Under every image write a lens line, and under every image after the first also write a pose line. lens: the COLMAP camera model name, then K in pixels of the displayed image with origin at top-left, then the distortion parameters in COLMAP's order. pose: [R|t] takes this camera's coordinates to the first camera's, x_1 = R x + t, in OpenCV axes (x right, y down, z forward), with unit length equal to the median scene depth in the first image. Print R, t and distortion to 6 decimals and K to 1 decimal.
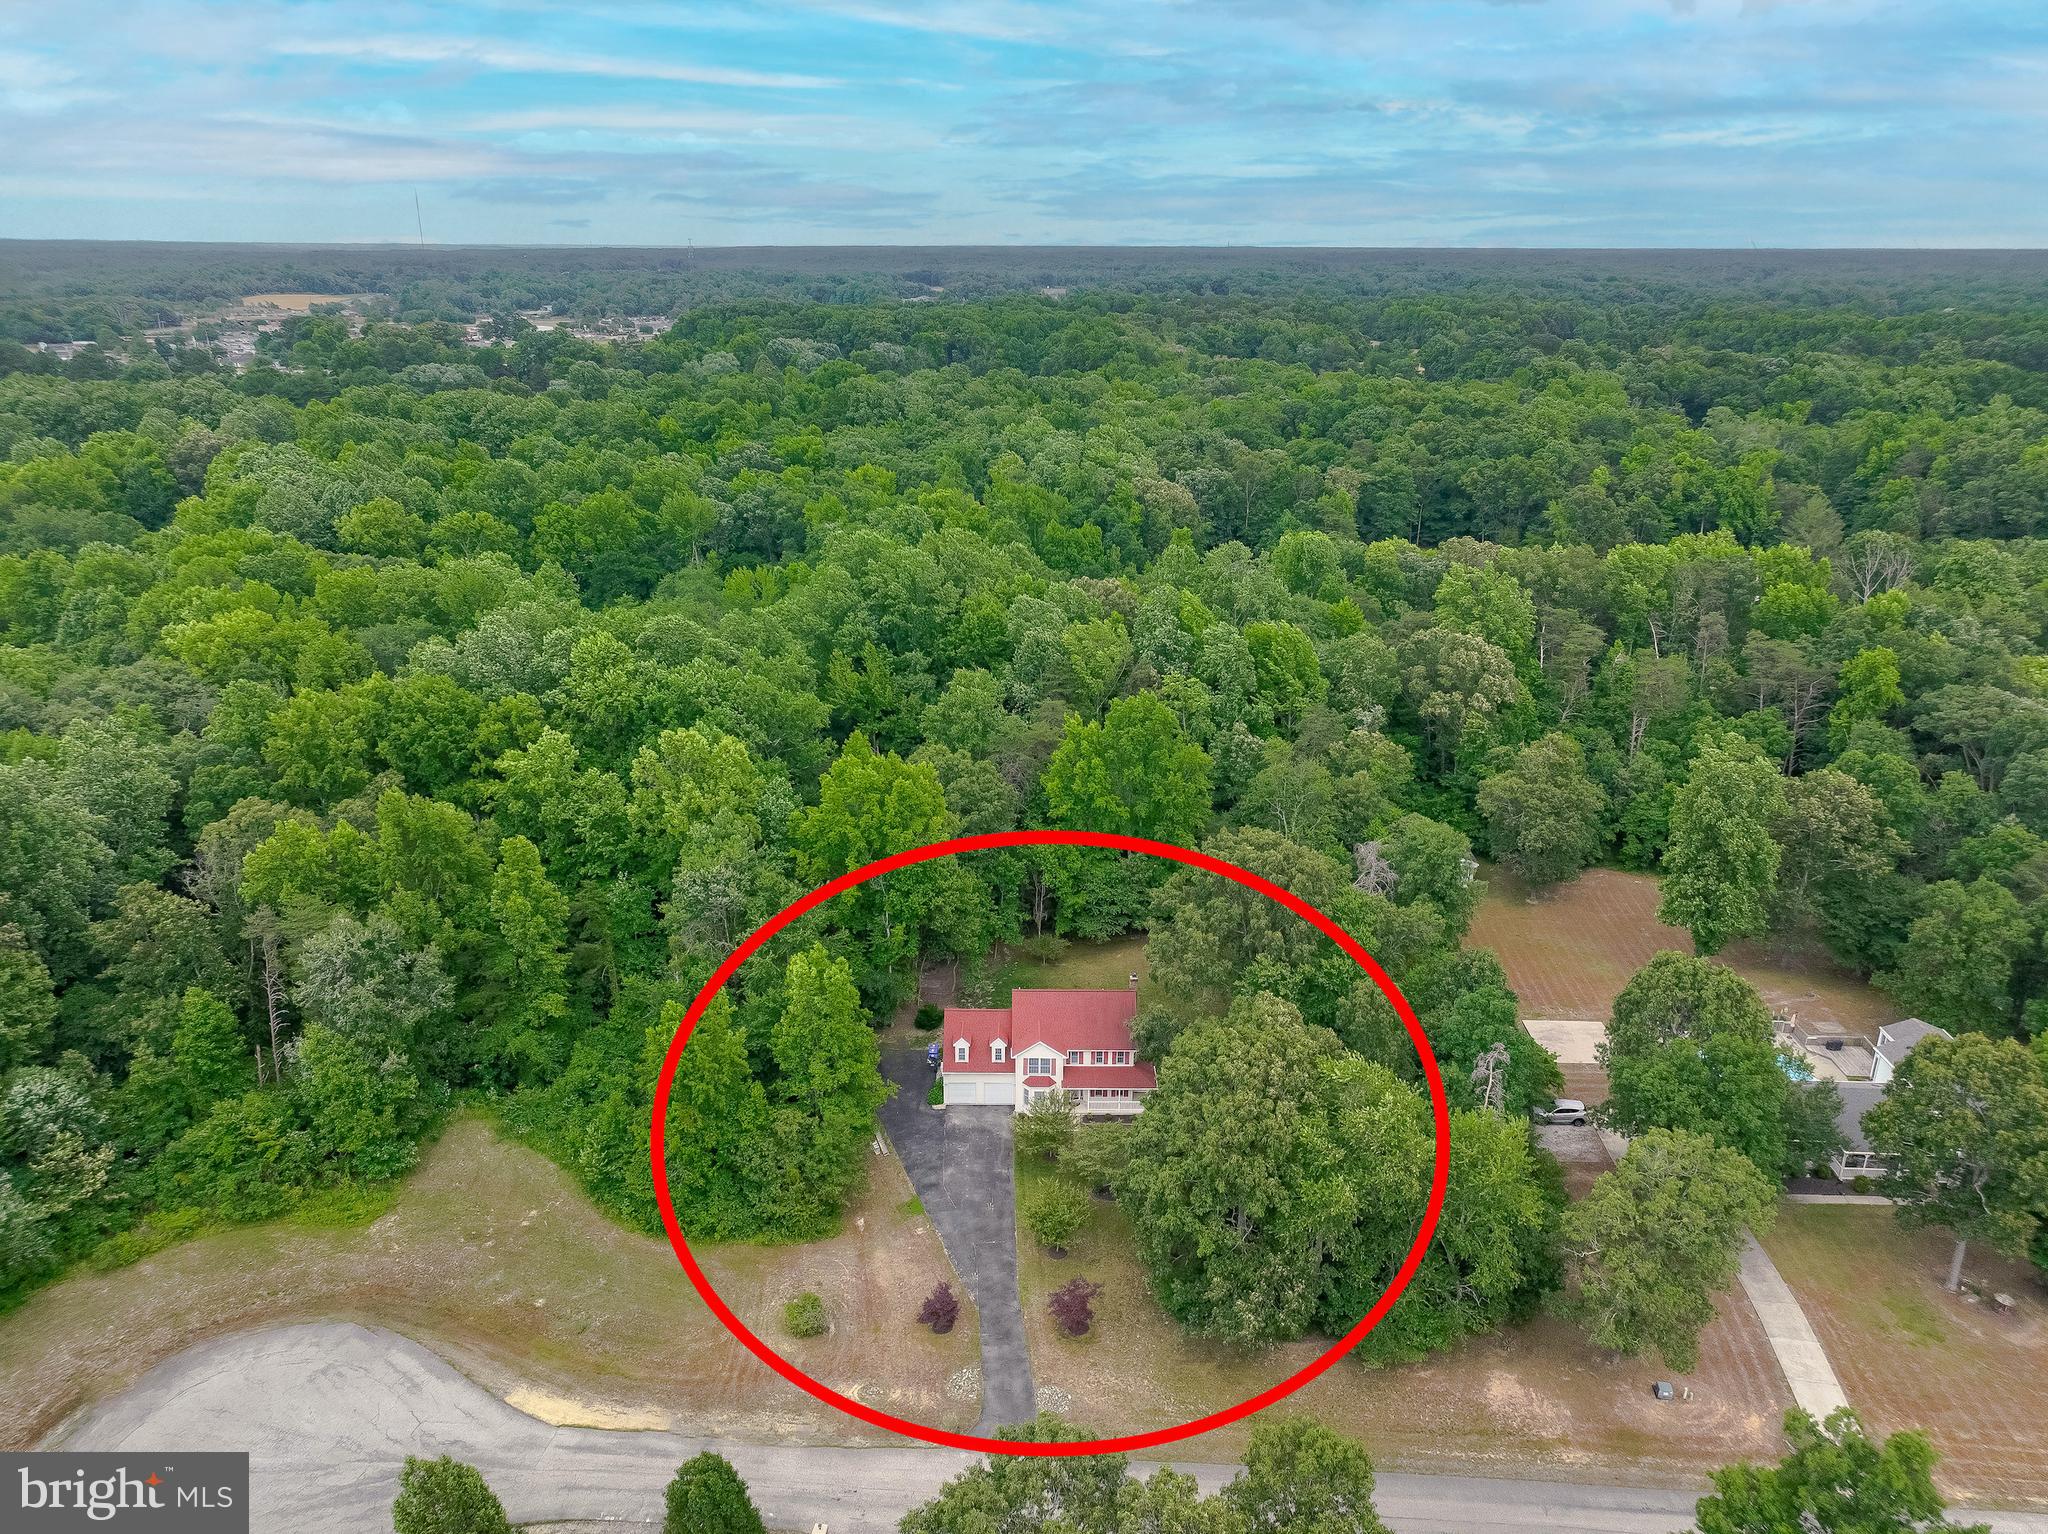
lens RADIAL K [[1438.0, 0, 1032.1], [0, 1438.0, 771.6], [0, 0, 1]] dist [0.003210, 0.002060]
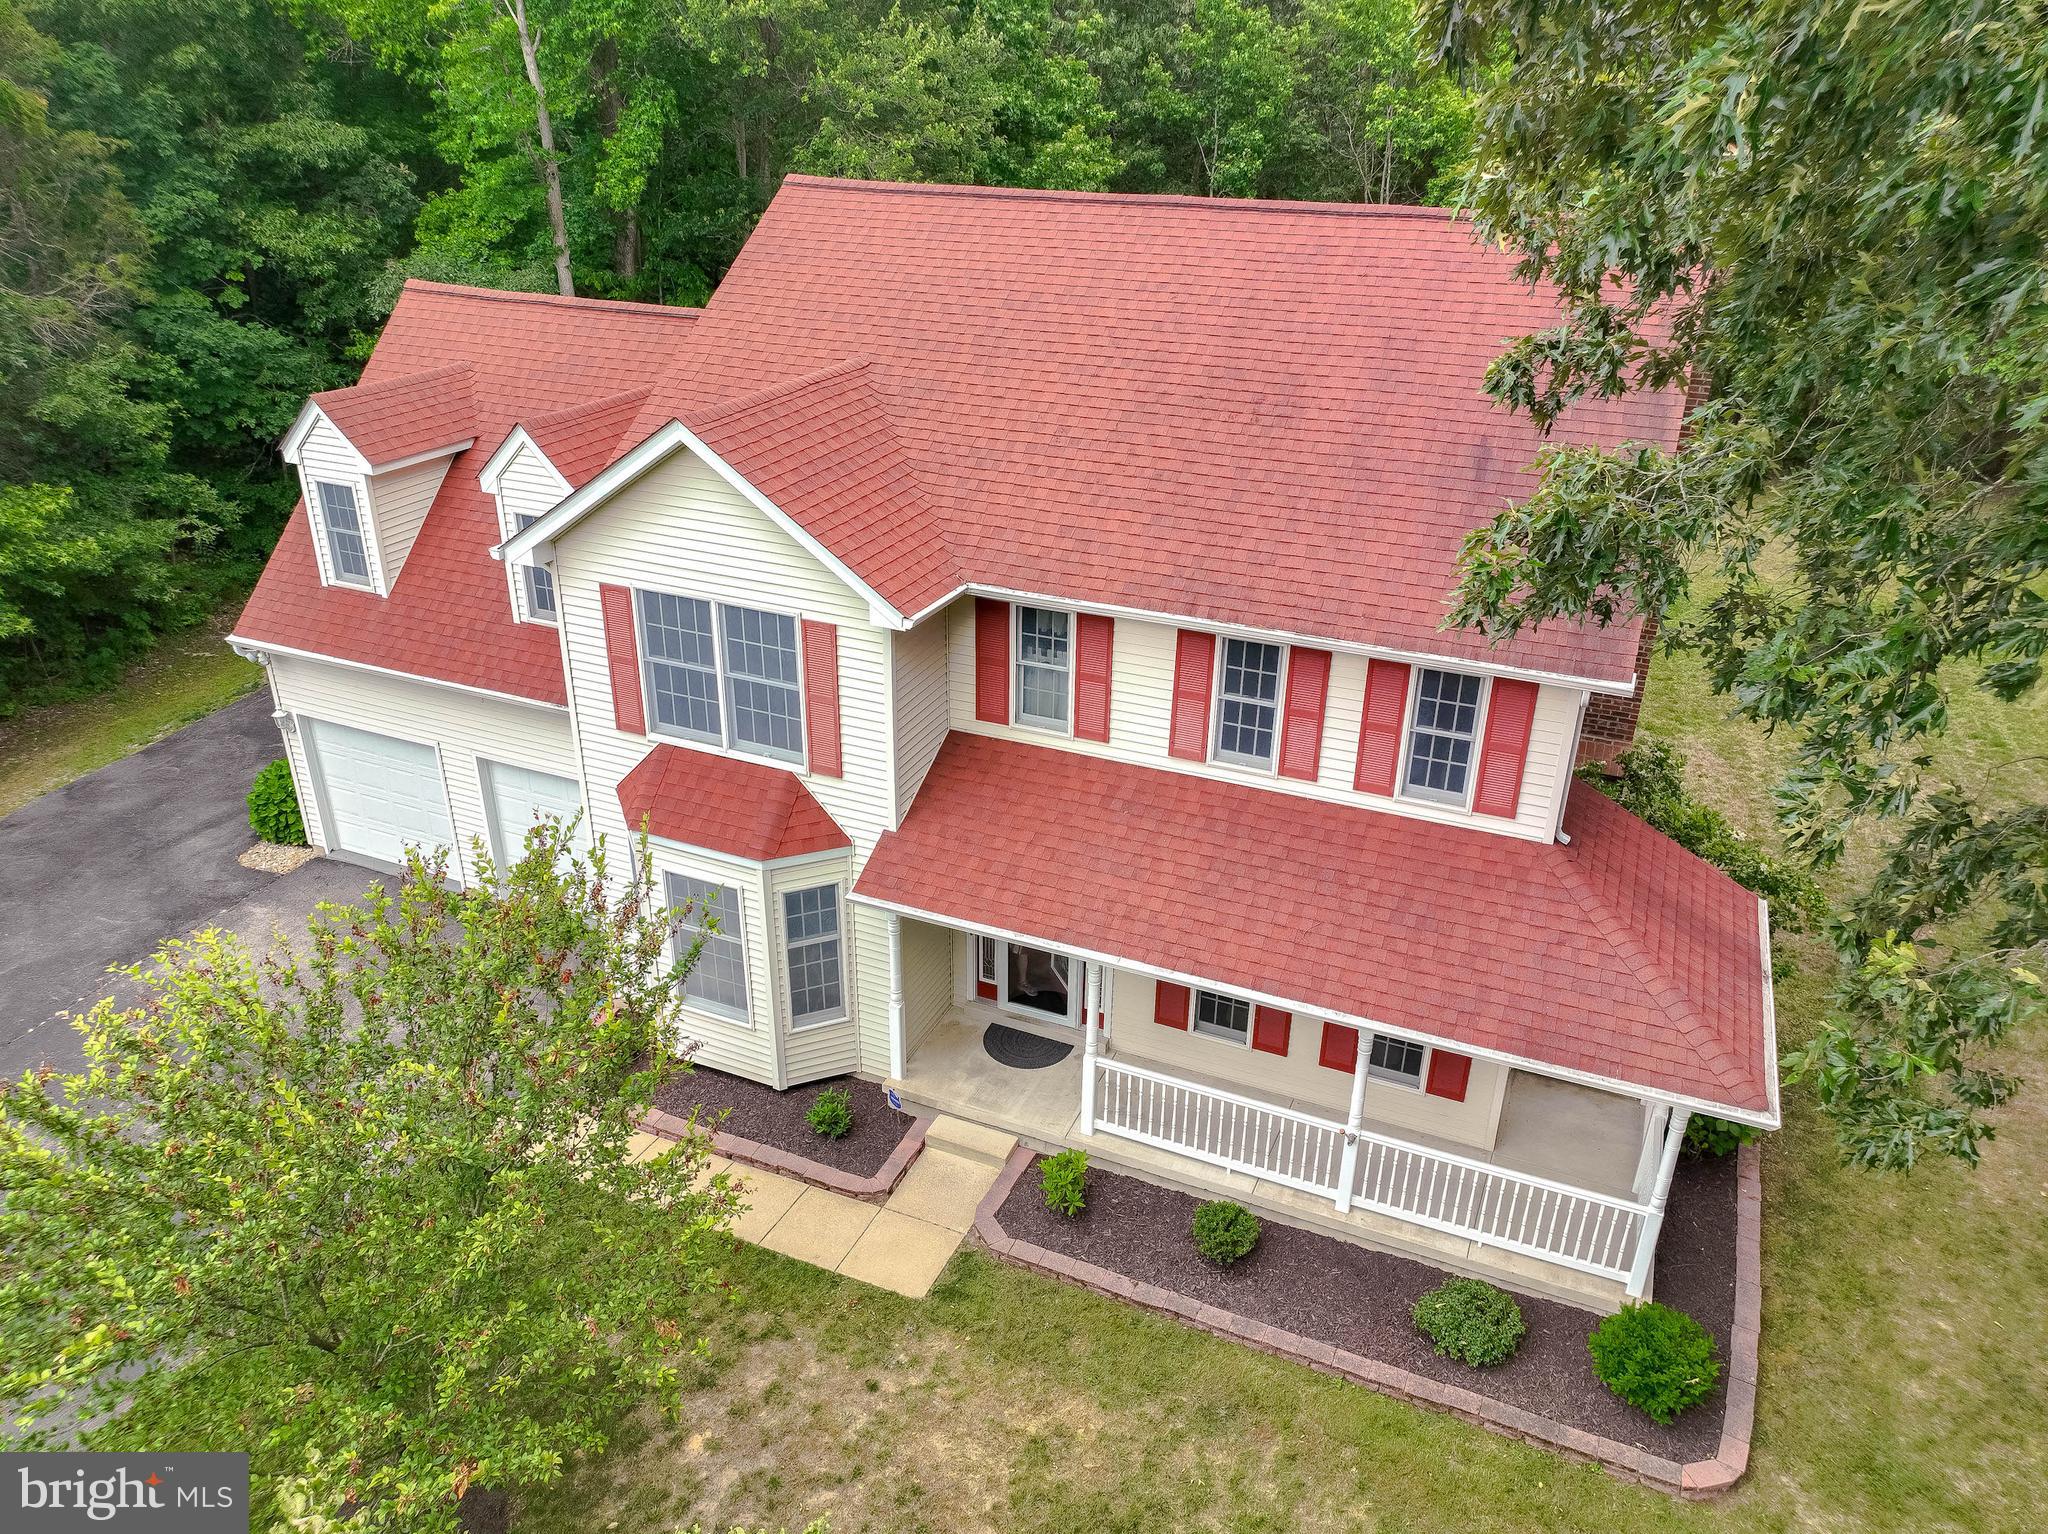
lens RADIAL K [[1438.0, 0, 1024.5], [0, 1438.0, 762.3], [0, 0, 1]] dist [0.003210, 0.002060]
pose [[0.911586, 0.177765, -0.370689, 0.073446], [-0.144286, 0.982664, 0.116417, 0.194151], [0.384957, -0.052639, 0.921432, 0.897658]]
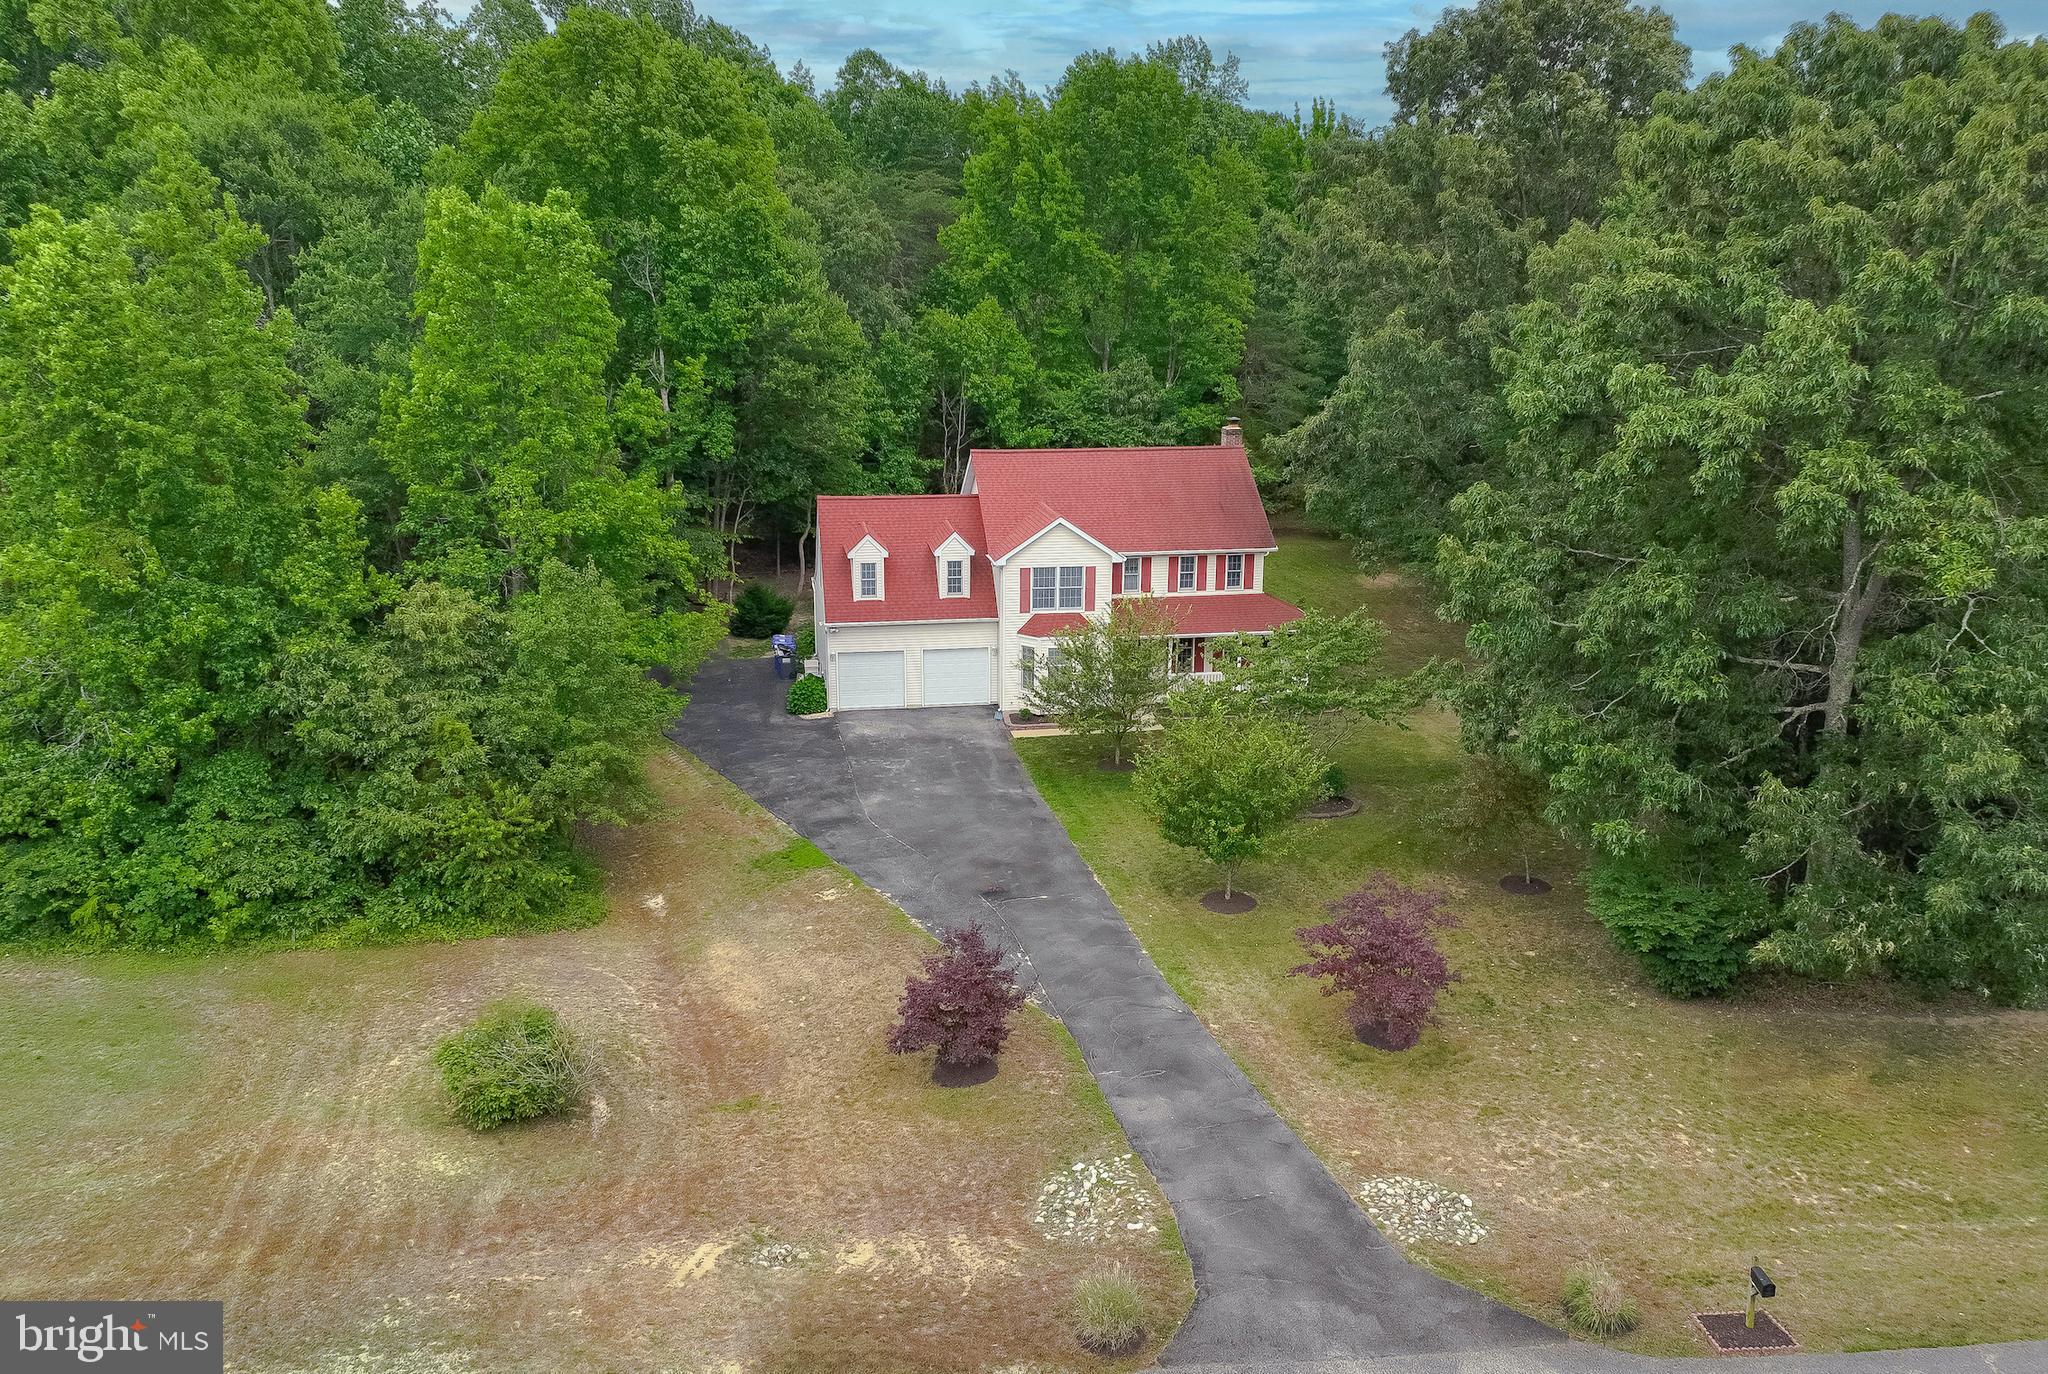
lens RADIAL K [[1672.9, 0, 1014.1], [0, 1672.9, 686.6], [0, 0, 1]] dist [-0.007192, -0.004085]
pose [[0.987045, -0.049309, 0.152679, -0.083594], [0.062088, 0.994852, -0.080092, 0.271680], [-0.147944, 0.088534, 0.985025, 0.519120]]
